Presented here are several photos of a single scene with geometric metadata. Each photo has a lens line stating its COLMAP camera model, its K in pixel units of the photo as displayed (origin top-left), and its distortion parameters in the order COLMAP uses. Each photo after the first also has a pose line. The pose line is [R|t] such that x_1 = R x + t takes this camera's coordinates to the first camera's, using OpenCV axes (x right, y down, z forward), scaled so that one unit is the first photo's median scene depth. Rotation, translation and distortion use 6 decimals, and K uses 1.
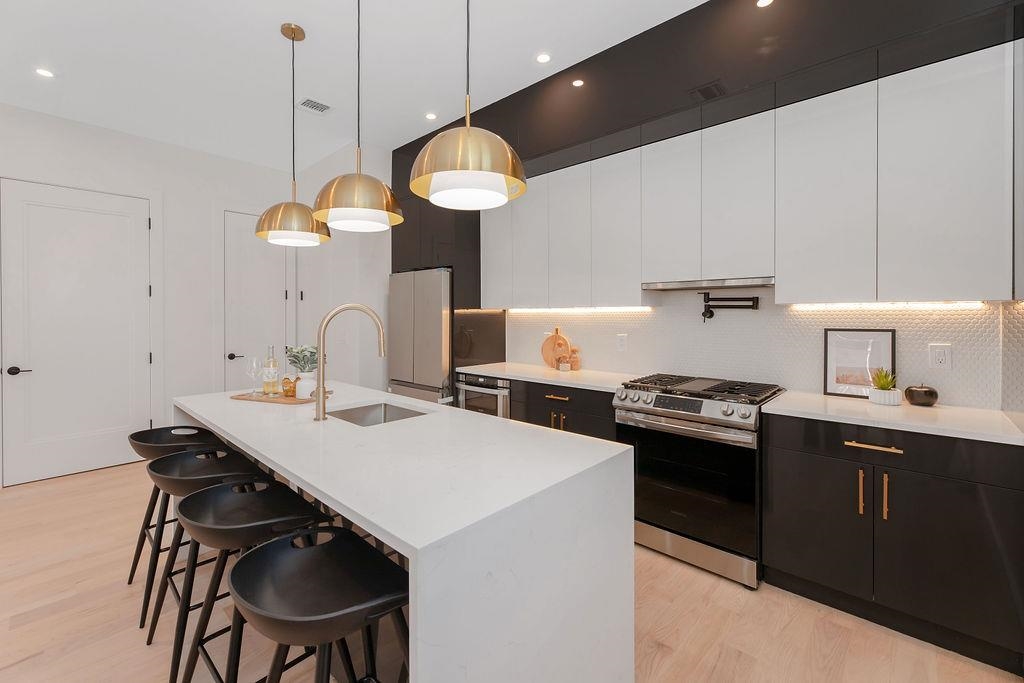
lens RADIAL K [[429.6, 0, 511.1], [0, 429.6, 317.5], [0, 0, 1]] dist [-0.000596, -0.000056]
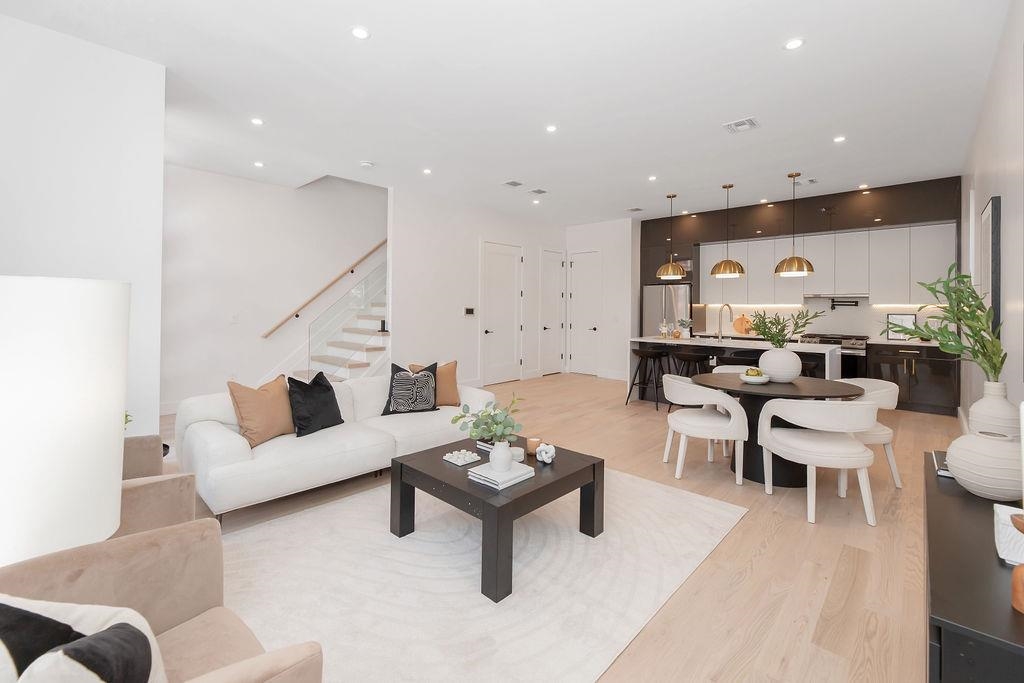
lens RADIAL K [[421.3, 0, 513.9], [0, 421.3, 305.5], [0, 0, 1]] dist [0.000110, -0.000007]
pose [[0.999934, 0.008934, -0.007215, -1.278933], [-0.008985, 0.999934, -0.007141, 0.009463], [0.007151, 0.007206, 0.999948, -1.327834]]
